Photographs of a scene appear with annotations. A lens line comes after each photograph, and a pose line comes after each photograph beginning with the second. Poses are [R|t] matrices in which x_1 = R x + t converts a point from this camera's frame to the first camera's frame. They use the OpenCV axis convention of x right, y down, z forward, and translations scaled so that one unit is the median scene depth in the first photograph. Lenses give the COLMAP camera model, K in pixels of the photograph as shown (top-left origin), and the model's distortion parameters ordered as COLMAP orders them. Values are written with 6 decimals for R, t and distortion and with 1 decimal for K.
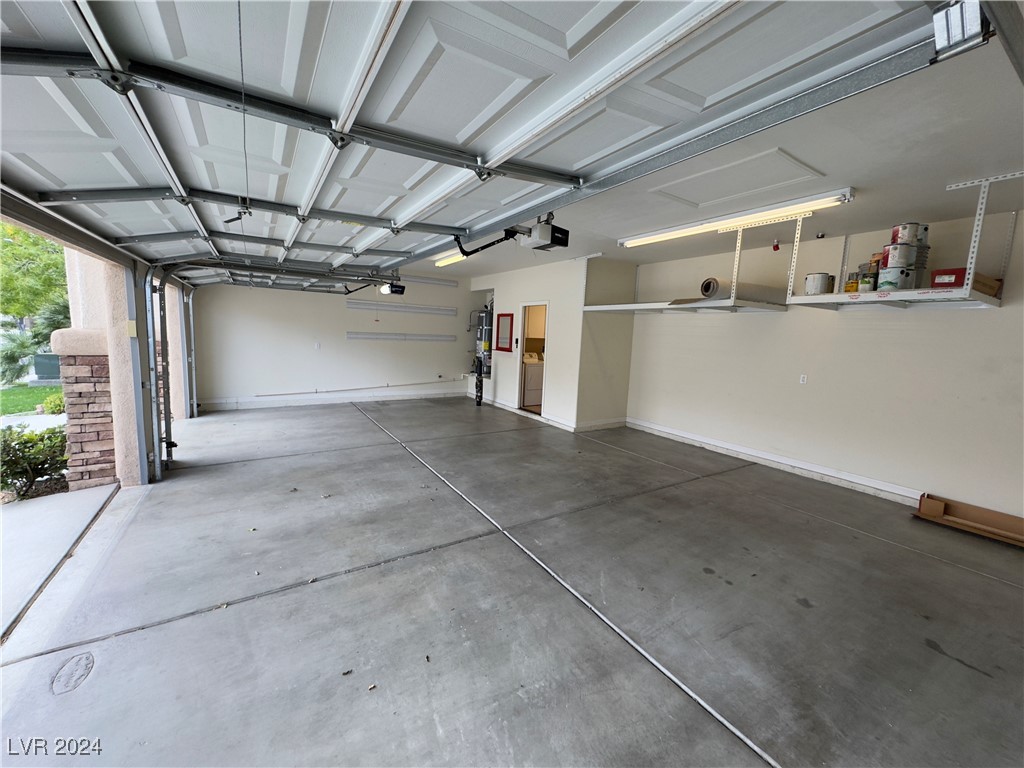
lens RADIAL K [[408.1, 0, 511.1], [0, 408.1, 380.7], [0, 0, 1]] dist [0.001908, 0.000131]
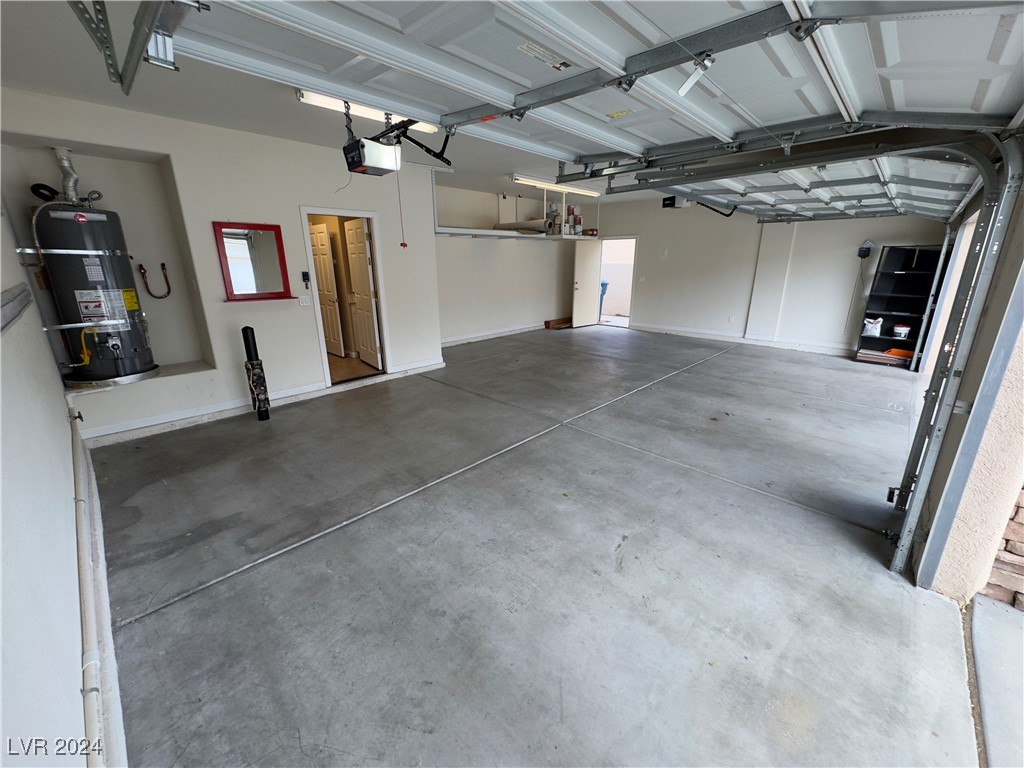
lens RADIAL K [[408.1, 0, 513.4], [0, 408.1, 382.5], [0, 0, 1]] dist [0.001908, 0.000131]
pose [[-0.243768, -0.319924, 0.915547, -1.098344], [0.108455, 0.929111, 0.353540, -0.225653], [-0.963750, 0.185477, -0.191790, 1.487323]]
